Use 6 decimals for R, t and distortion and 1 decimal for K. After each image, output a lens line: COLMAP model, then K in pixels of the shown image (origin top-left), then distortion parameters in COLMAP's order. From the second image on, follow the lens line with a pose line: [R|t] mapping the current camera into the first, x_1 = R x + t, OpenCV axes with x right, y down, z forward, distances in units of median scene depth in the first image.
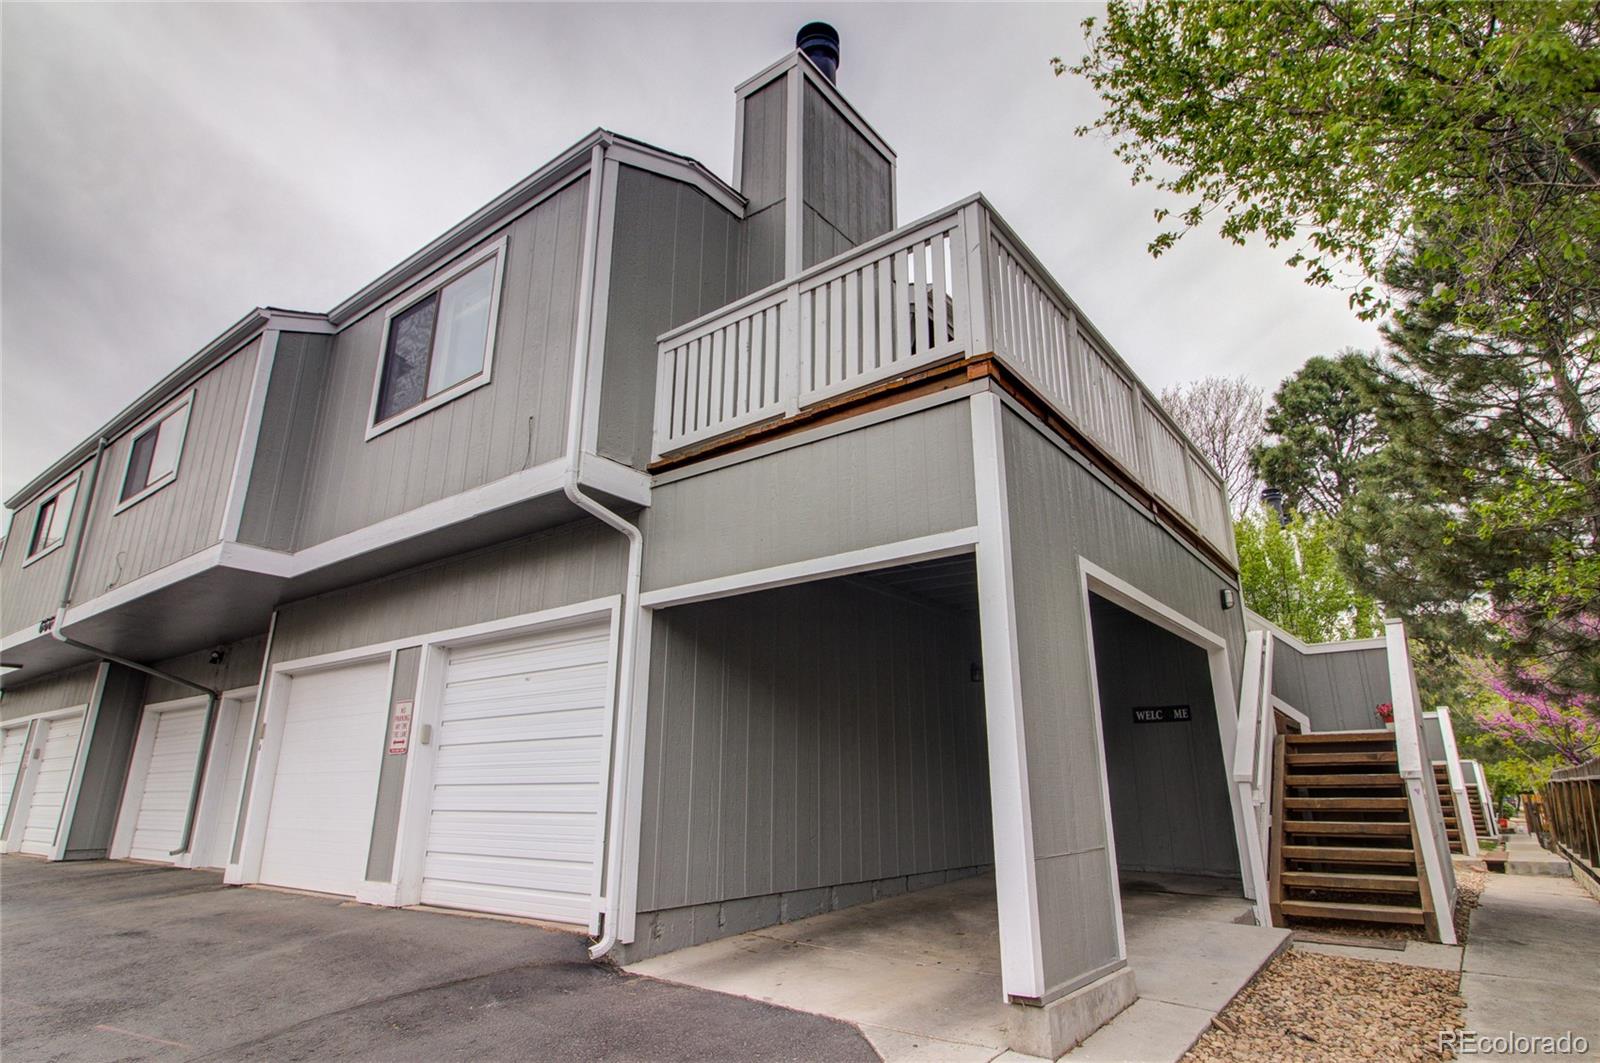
lens RADIAL K [[907.4, 0, 806.7], [0, 907.4, 523.9], [0, 0, 1]] dist [-0.016963, 0.002239]
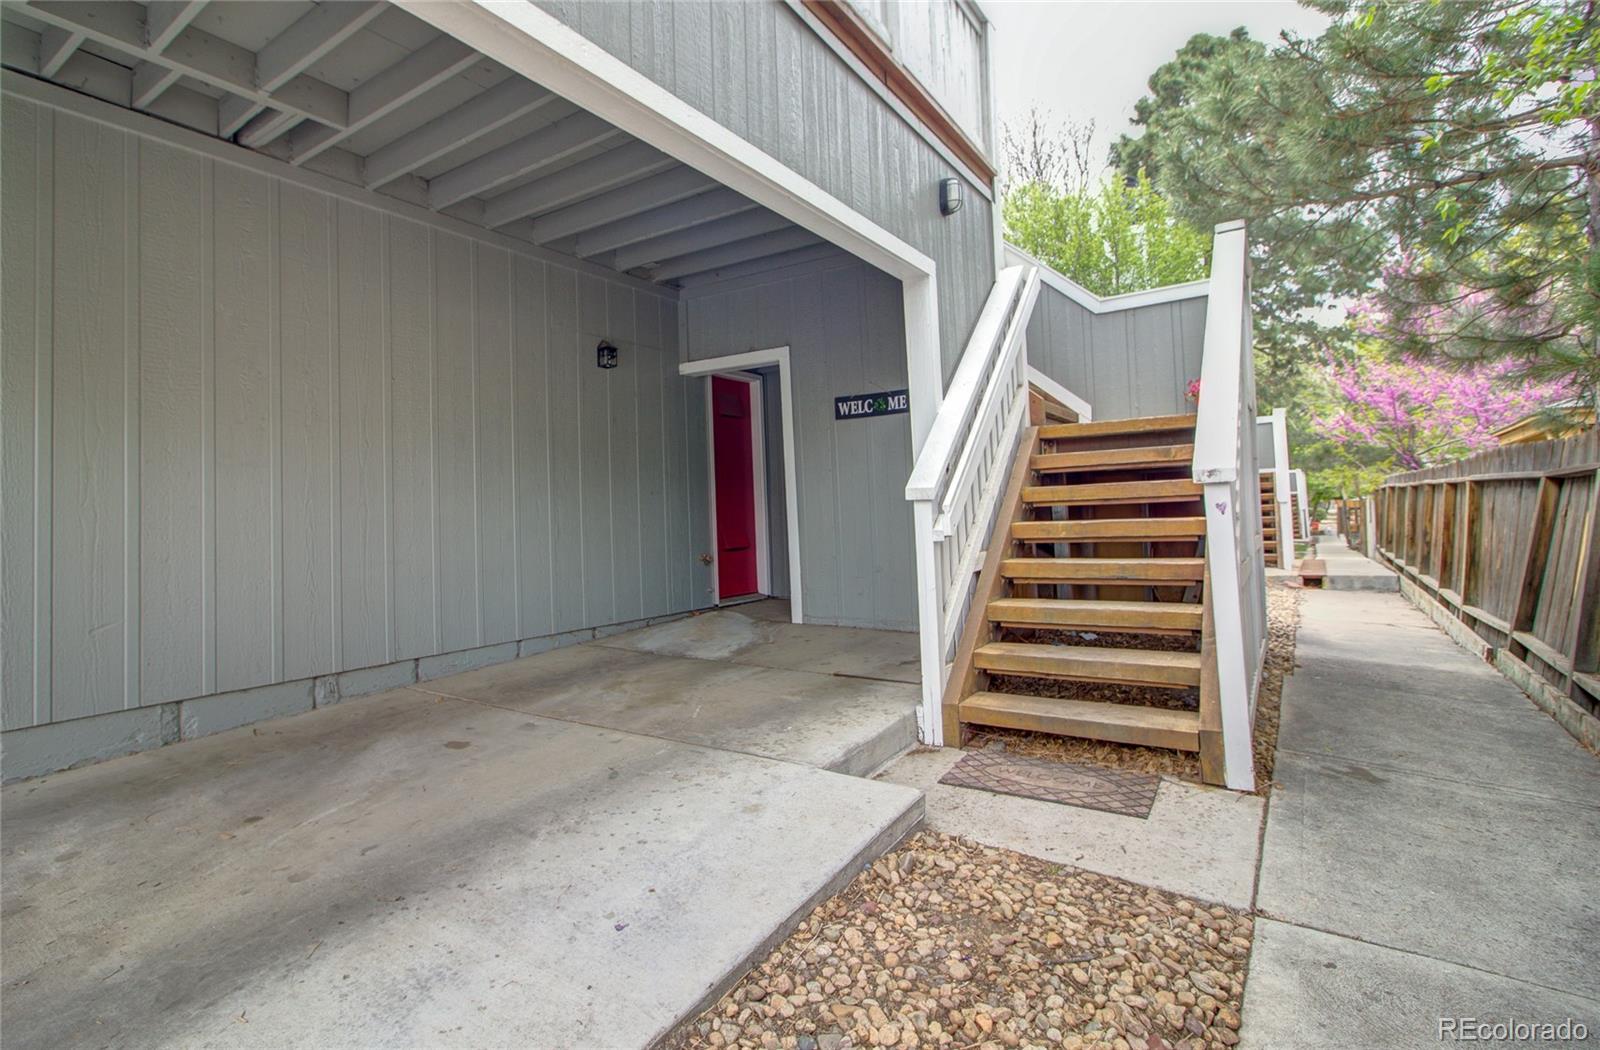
lens RADIAL K [[733.6, 0, 796.2], [0, 733.6, 517.3], [0, 0, 1]] dist [0.002368, 0.000273]
pose [[0.998955, -0.035411, 0.028879, 0.242805], [0.025593, 0.957175, 0.288377, 0.100420], [-0.037854, -0.287337, 0.957081, 0.347384]]
